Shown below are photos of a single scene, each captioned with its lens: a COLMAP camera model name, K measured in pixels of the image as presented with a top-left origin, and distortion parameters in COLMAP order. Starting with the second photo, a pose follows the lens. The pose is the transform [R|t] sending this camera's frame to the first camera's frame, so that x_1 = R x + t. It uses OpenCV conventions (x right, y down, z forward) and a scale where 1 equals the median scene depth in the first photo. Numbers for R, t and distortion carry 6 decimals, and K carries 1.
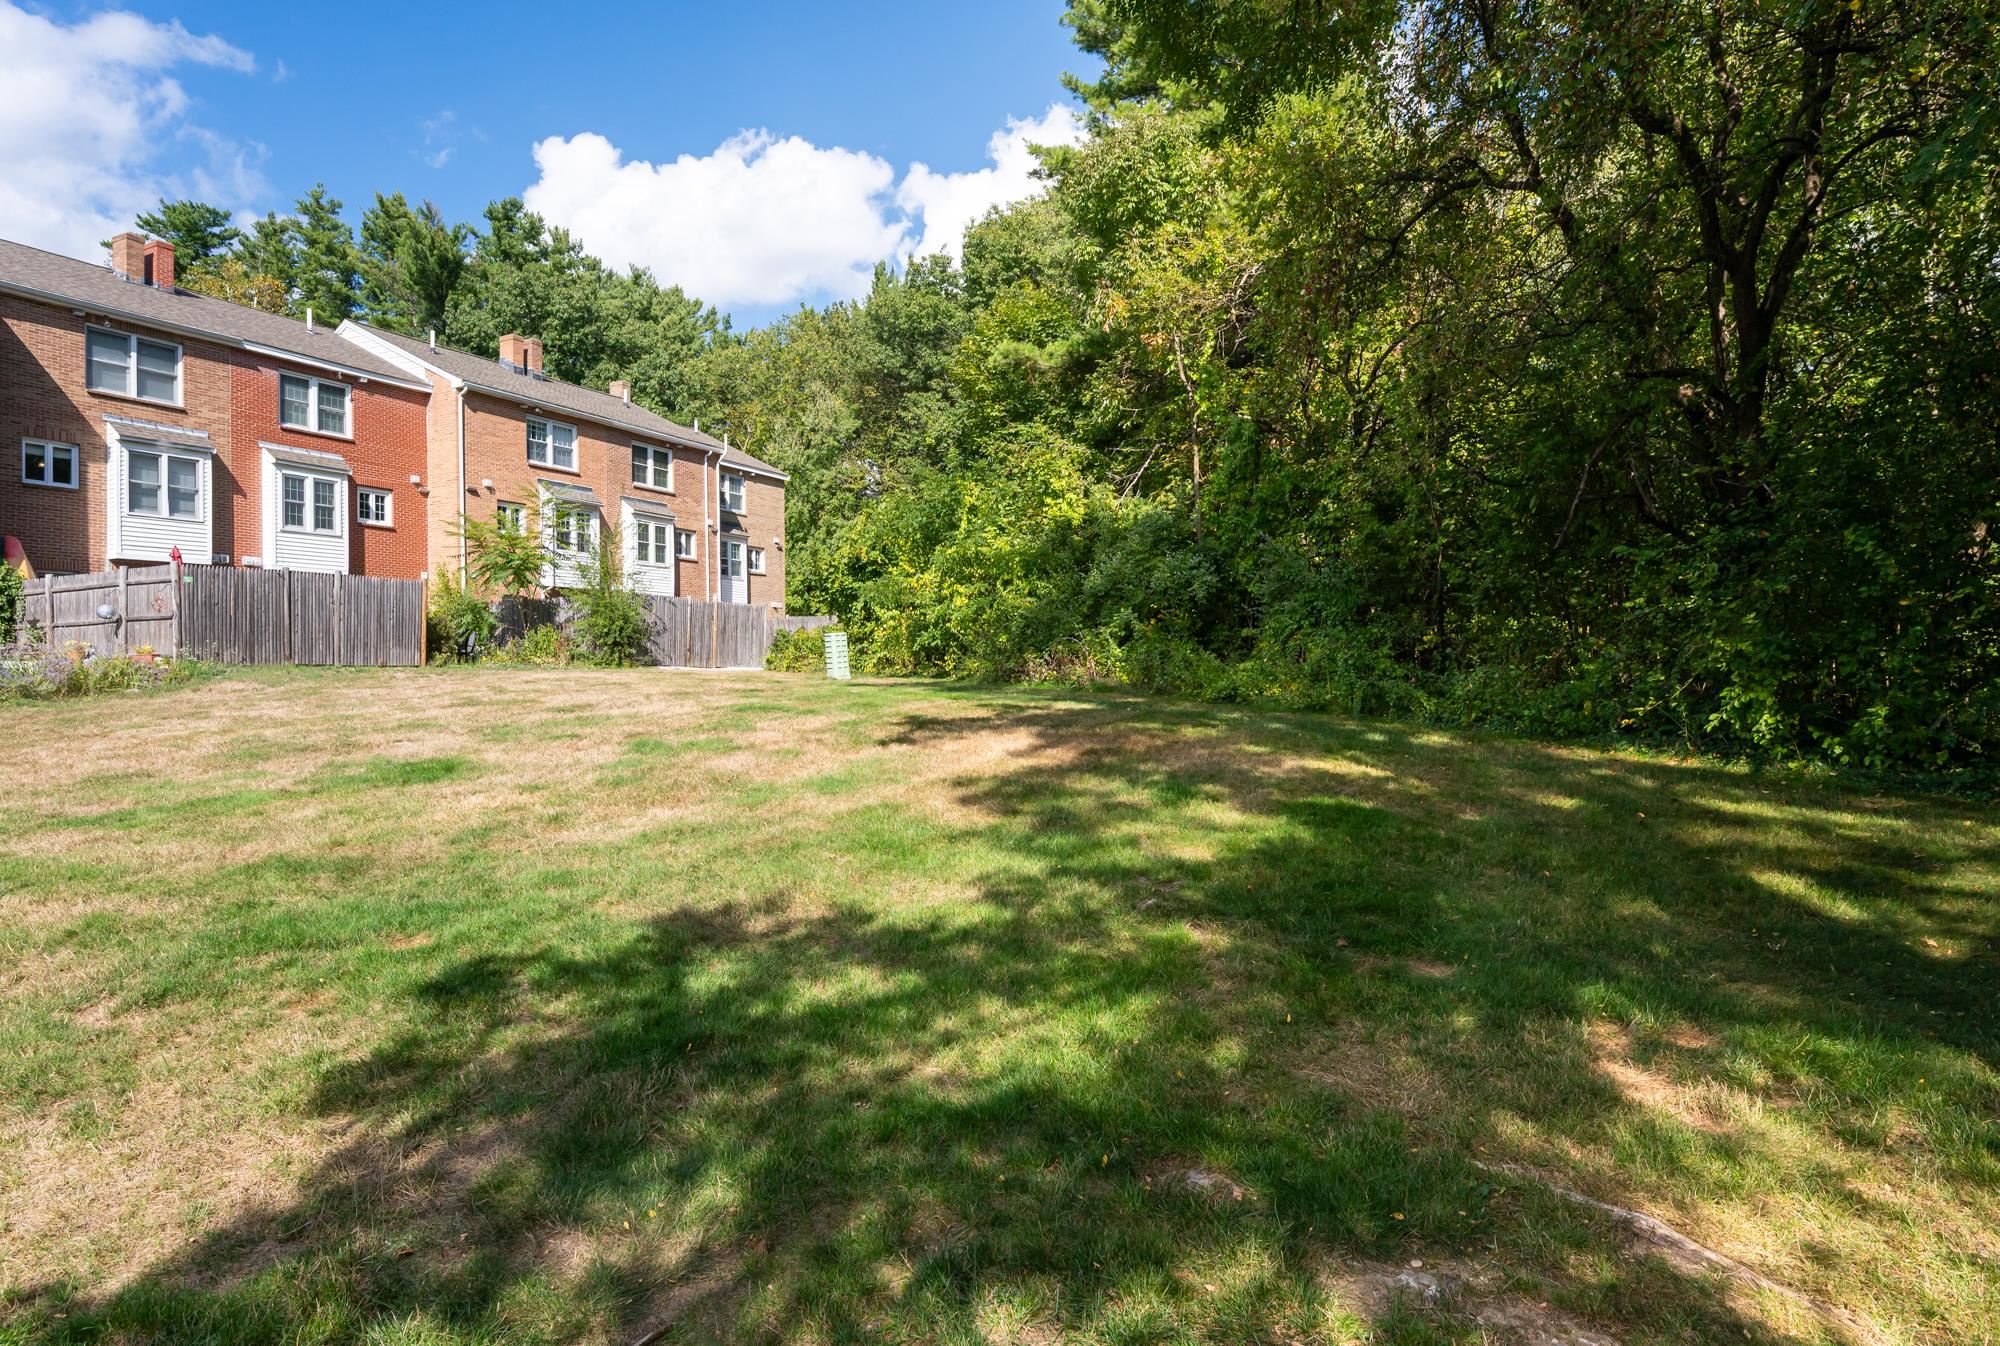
lens RADIAL K [[1113.1, 0, 1000.0], [0, 1113.1, 673.0], [0, 0, 1]] dist [-0.002413, -0.000242]
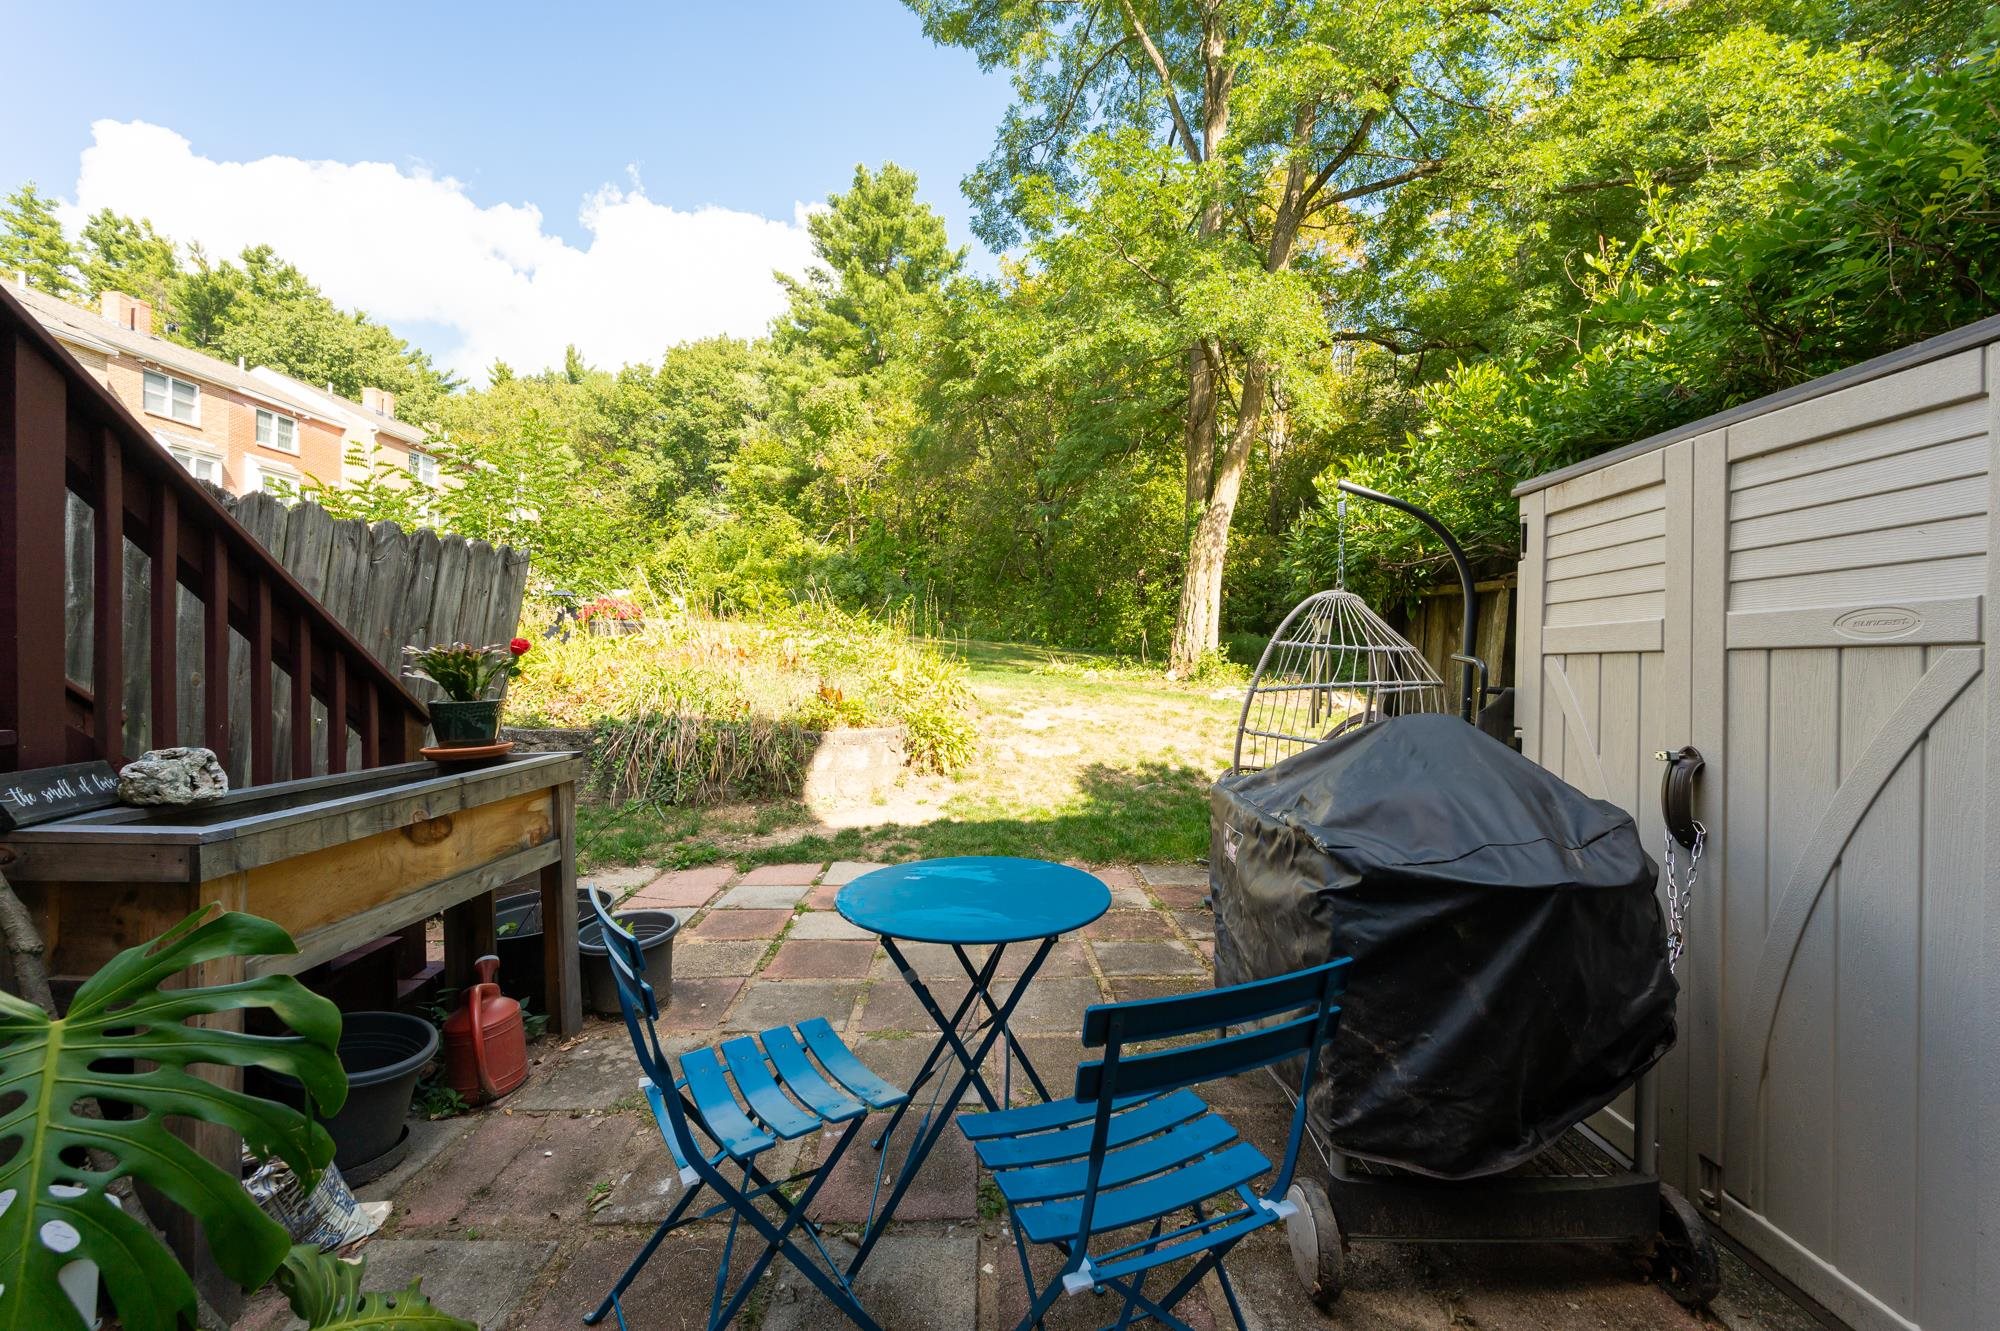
lens RADIAL K [[844.7, 0, 1000.0], [0, 844.7, 665.5], [0, 0, 1]] dist [-0.003360, -0.000448]
pose [[0.882940, 0.024509, 0.468845, -0.201871], [-0.030423, 0.999524, 0.005042, 0.035096], [-0.468499, -0.018716, 0.883266, -0.374121]]
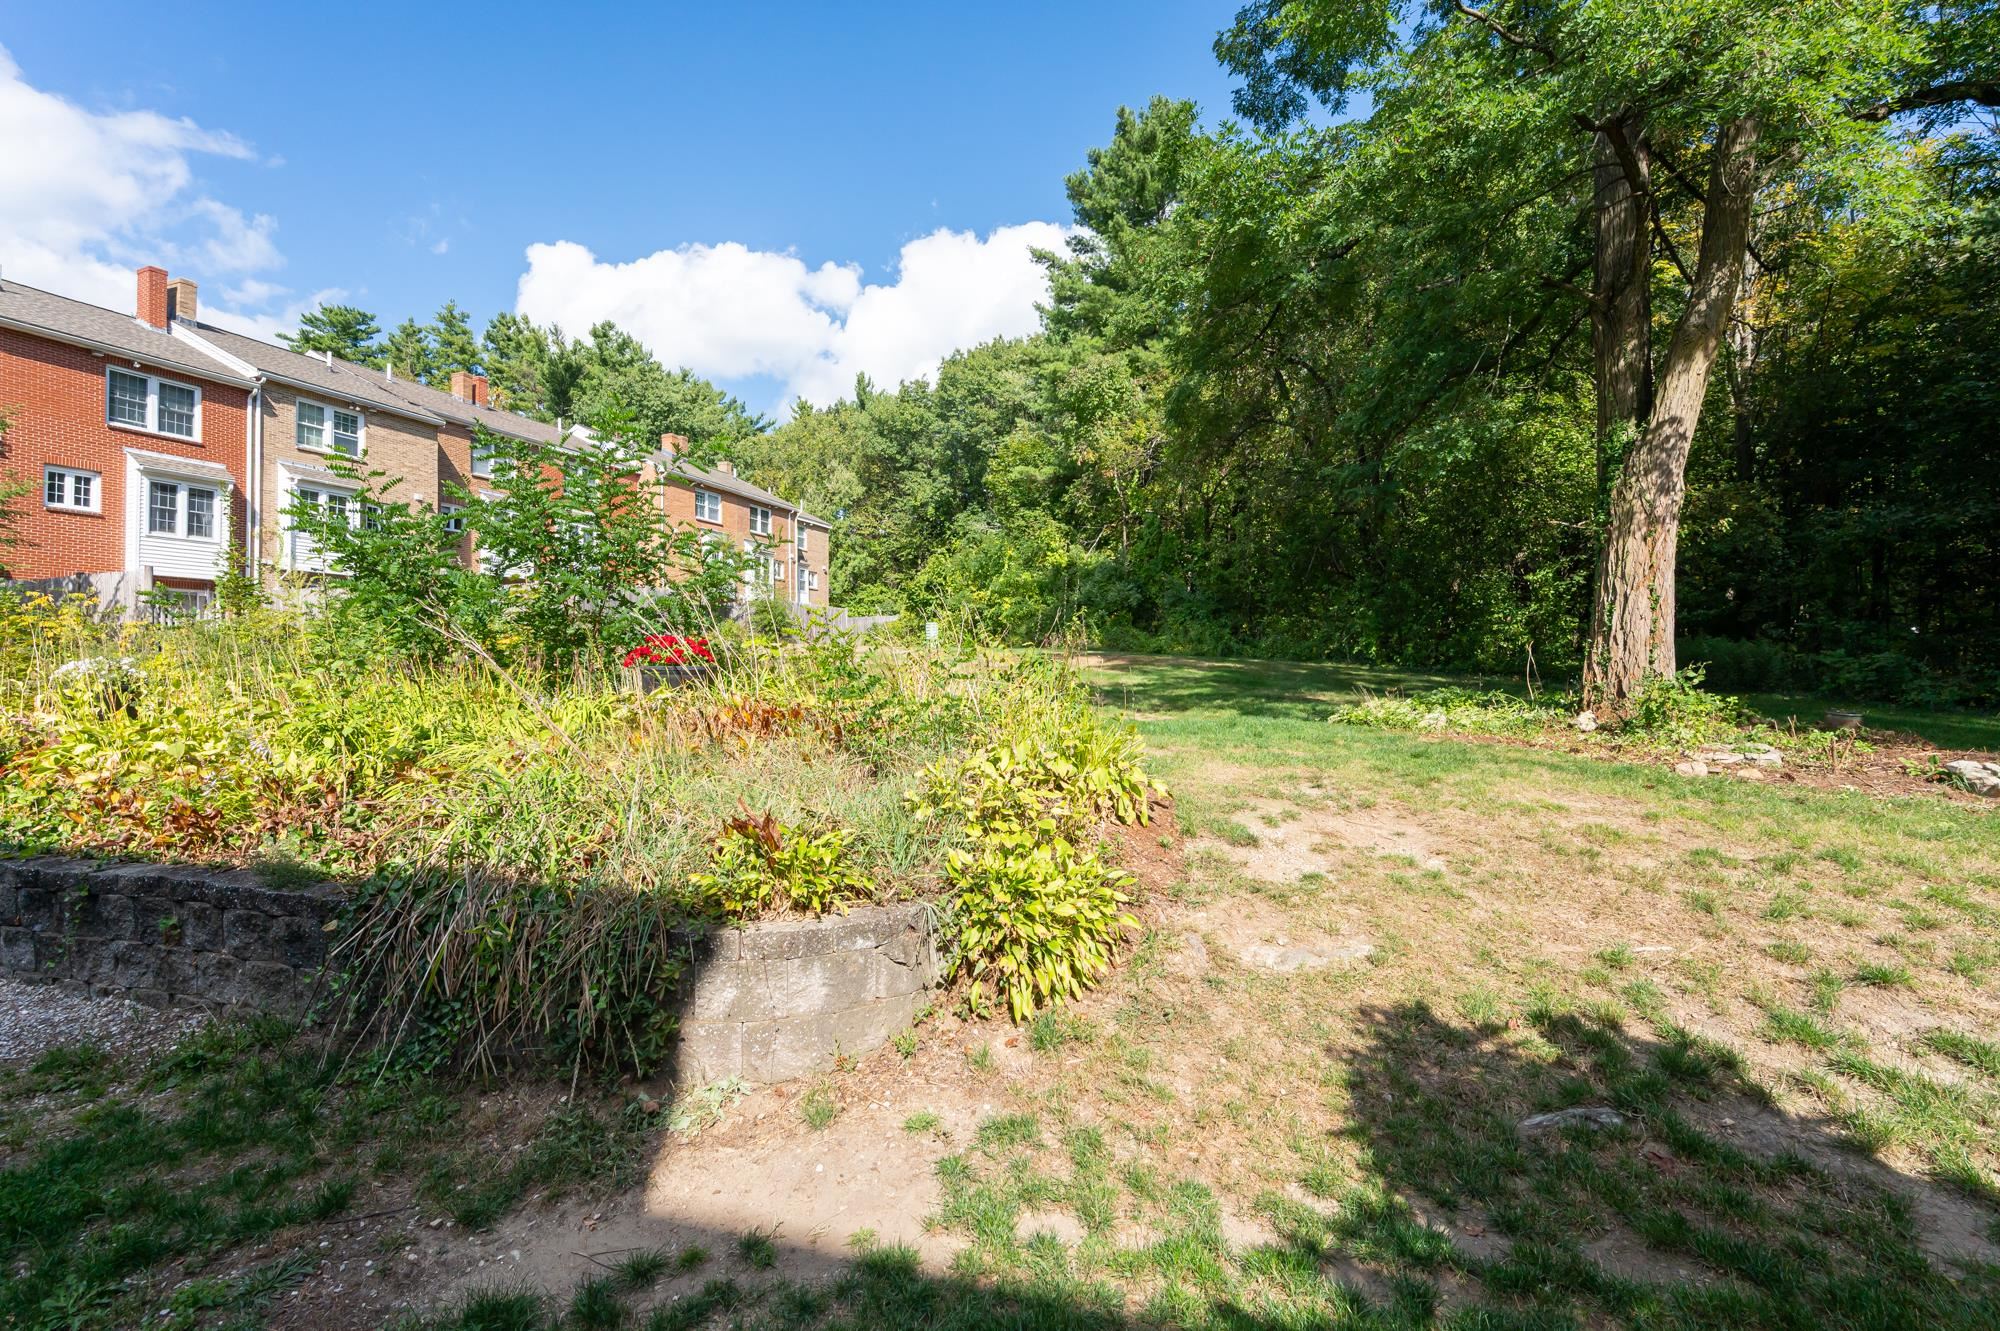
lens RADIAL K [[907.9, 0, 992.8], [0, 907.9, 646.5], [0, 0, 1]] dist [-0.001988, -0.000351]
pose [[0.992532, 0.007483, 0.121755, -0.133076], [-0.003982, 0.999572, -0.028973, 0.026405], [-0.121920, 0.028272, 0.992137, -0.284657]]
